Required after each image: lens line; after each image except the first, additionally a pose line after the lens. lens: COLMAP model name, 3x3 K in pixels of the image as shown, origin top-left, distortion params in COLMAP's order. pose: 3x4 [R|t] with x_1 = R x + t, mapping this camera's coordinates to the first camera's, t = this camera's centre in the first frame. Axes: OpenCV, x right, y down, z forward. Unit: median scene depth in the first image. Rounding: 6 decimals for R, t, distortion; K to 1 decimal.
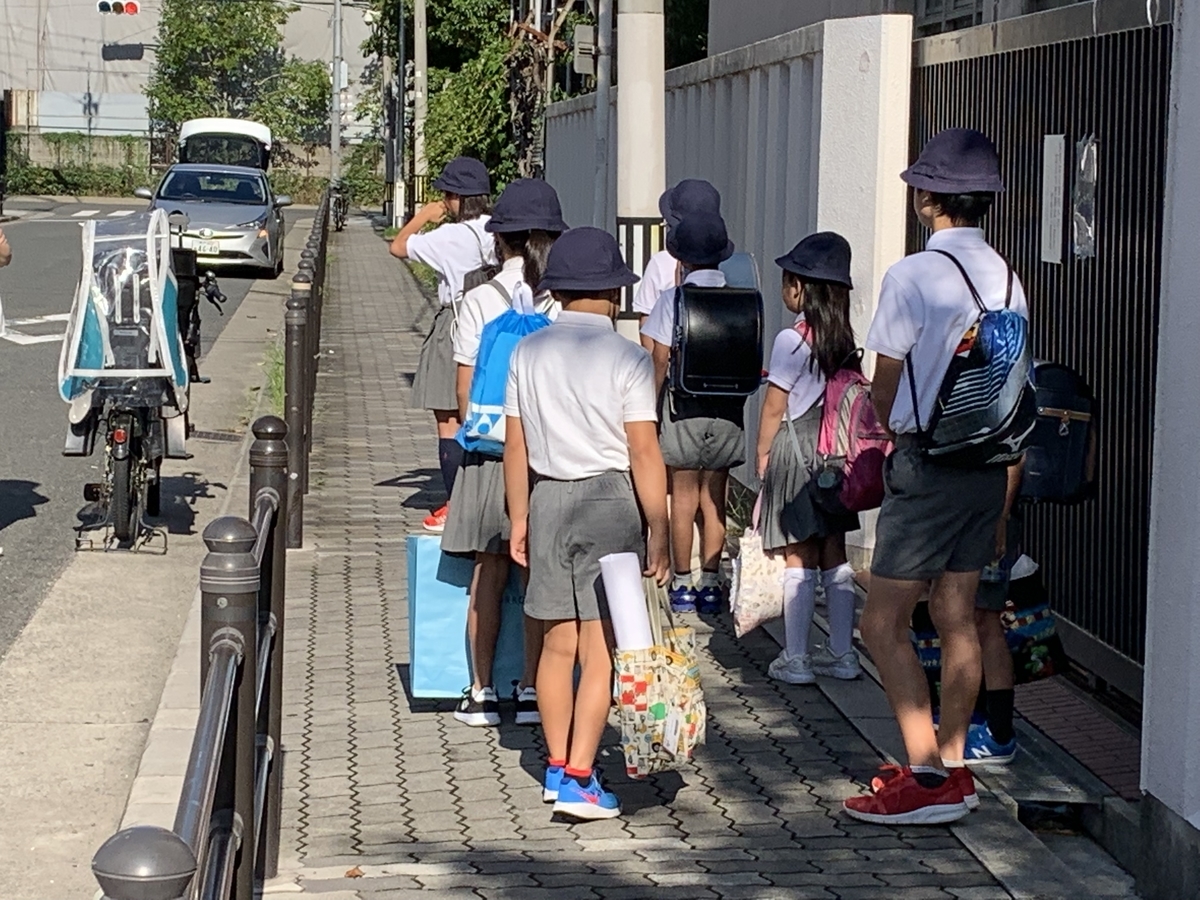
lens RADIAL K [[2657.4, 0, 600.0], [0, 2657.4, 450.0], [0, 0, 1]] dist [0.041893, -0.170518]
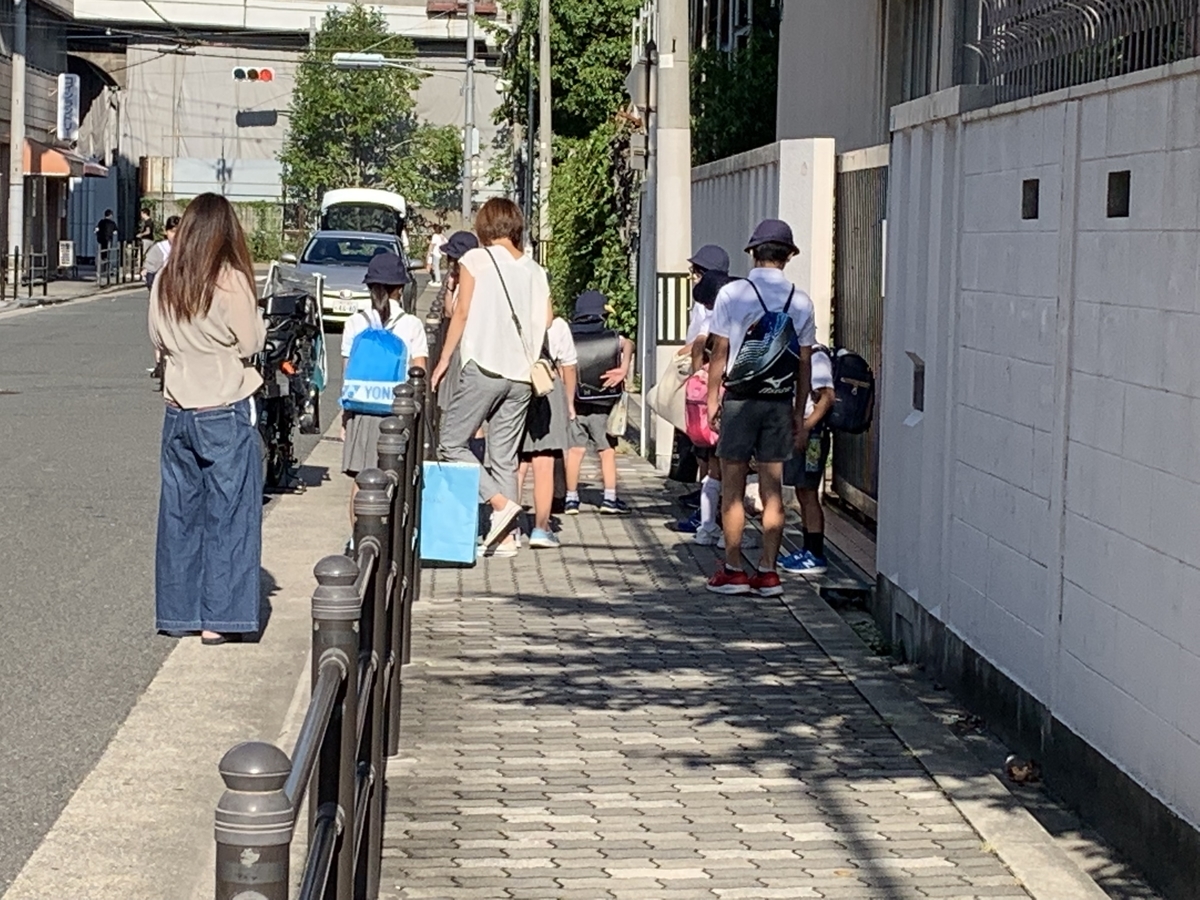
lens RADIAL K [[3399.2, 0, 600.0], [0, 3399.2, 450.0], [0, 0, 1]] dist [-0.135183, -0.204047]
pose [[0.998071, 0.001871, -0.062051, 0.030688], [-0.004358, 0.999192, -0.039955, 0.027087], [0.061926, 0.040149, 0.997273, -0.273957]]
